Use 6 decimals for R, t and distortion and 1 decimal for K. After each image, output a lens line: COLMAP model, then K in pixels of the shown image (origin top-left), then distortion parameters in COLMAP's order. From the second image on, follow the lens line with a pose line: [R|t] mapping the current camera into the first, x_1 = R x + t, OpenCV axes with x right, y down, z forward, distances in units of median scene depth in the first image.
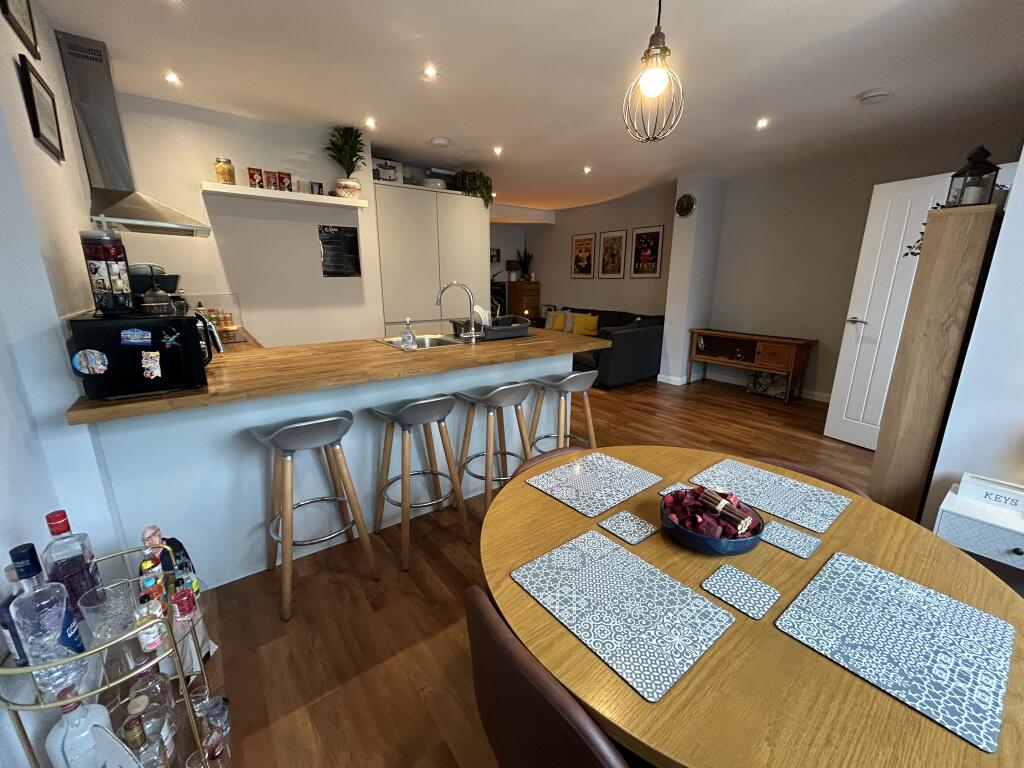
lens RADIAL K [[417.5, 0, 512.0], [0, 417.5, 384.0], [0, 0, 1]] dist [0.001874, 0.000289]
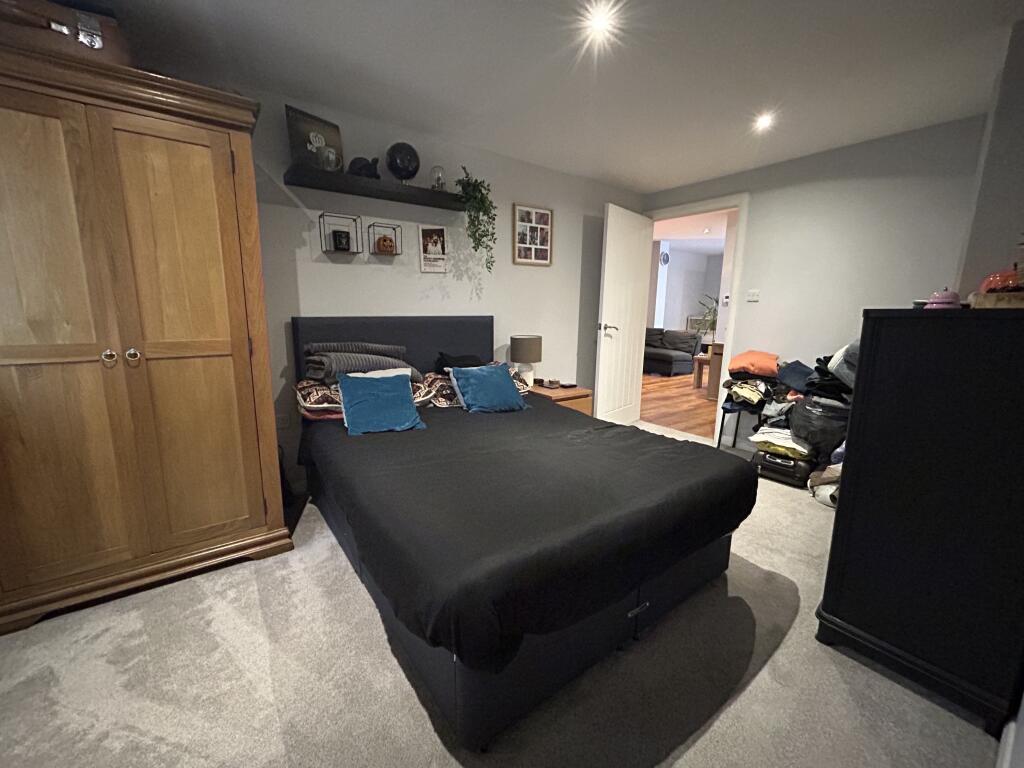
lens RADIAL K [[417.5, 0, 512.0], [0, 417.5, 384.0], [0, 0, 1]] dist [0.001874, 0.000289]
pose [[0.023781, -0.184786, 0.982491, -0.750053], [0.243982, 0.954125, 0.173545, -0.220020], [-0.969488, 0.235583, 0.067774, 1.232008]]
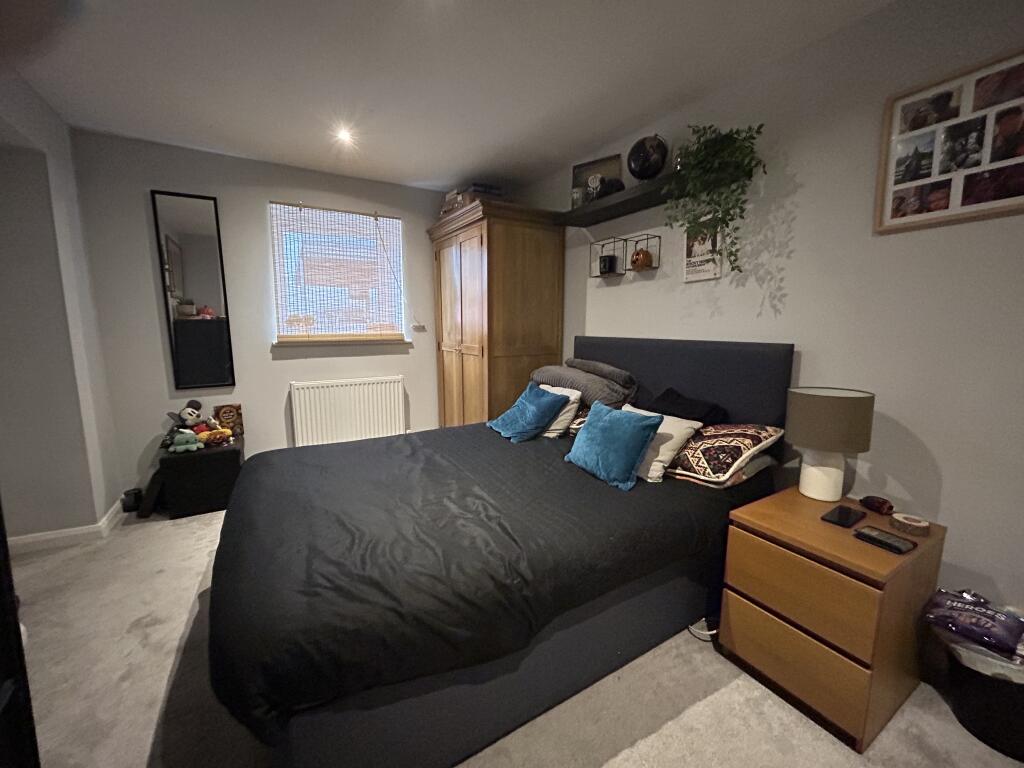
lens RADIAL K [[417.5, 0, 512.0], [0, 417.5, 384.0], [0, 0, 1]] dist [0.001874, 0.000289]
pose [[0.993631, 0.014712, -0.111715, -0.132207], [-0.027525, 0.993096, -0.114030, -0.107039], [0.109266, 0.116379, 0.987176, 0.802313]]
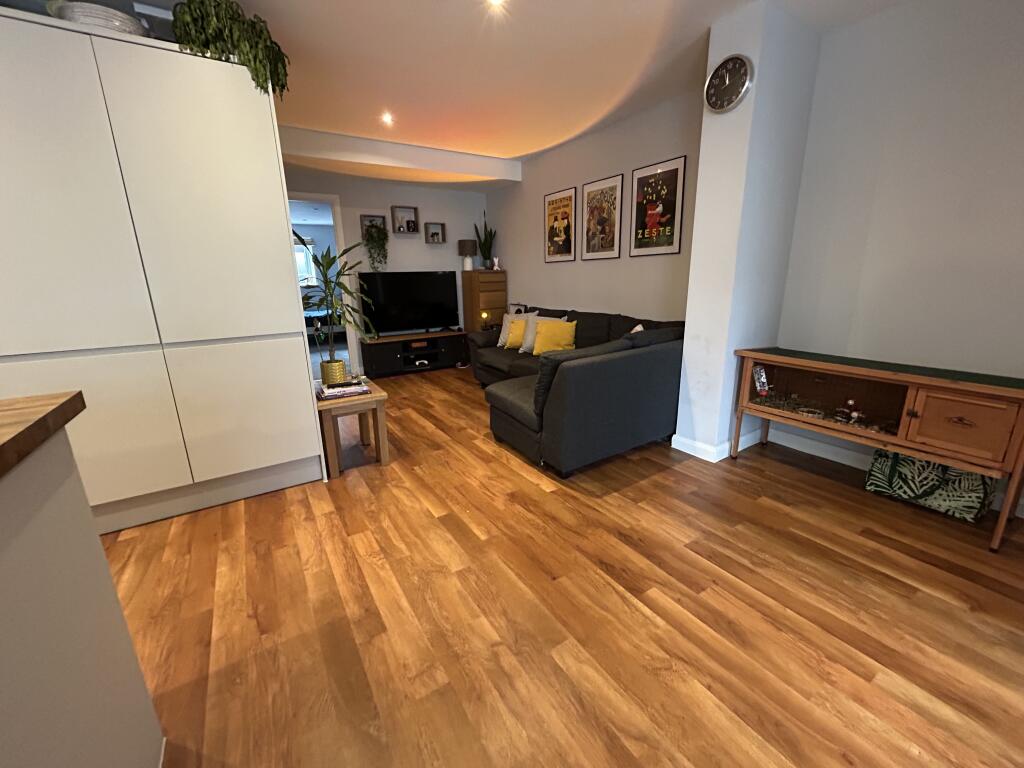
lens RADIAL K [[417.5, 0, 512.0], [0, 417.5, 384.0], [0, 0, 1]] dist [0.001874, 0.000289]
pose [[0.996628, -0.001516, -0.082044, 0.176406], [0.001829, 0.999991, 0.003744, -0.081631], [0.082038, -0.003881, 0.996622, 0.424533]]
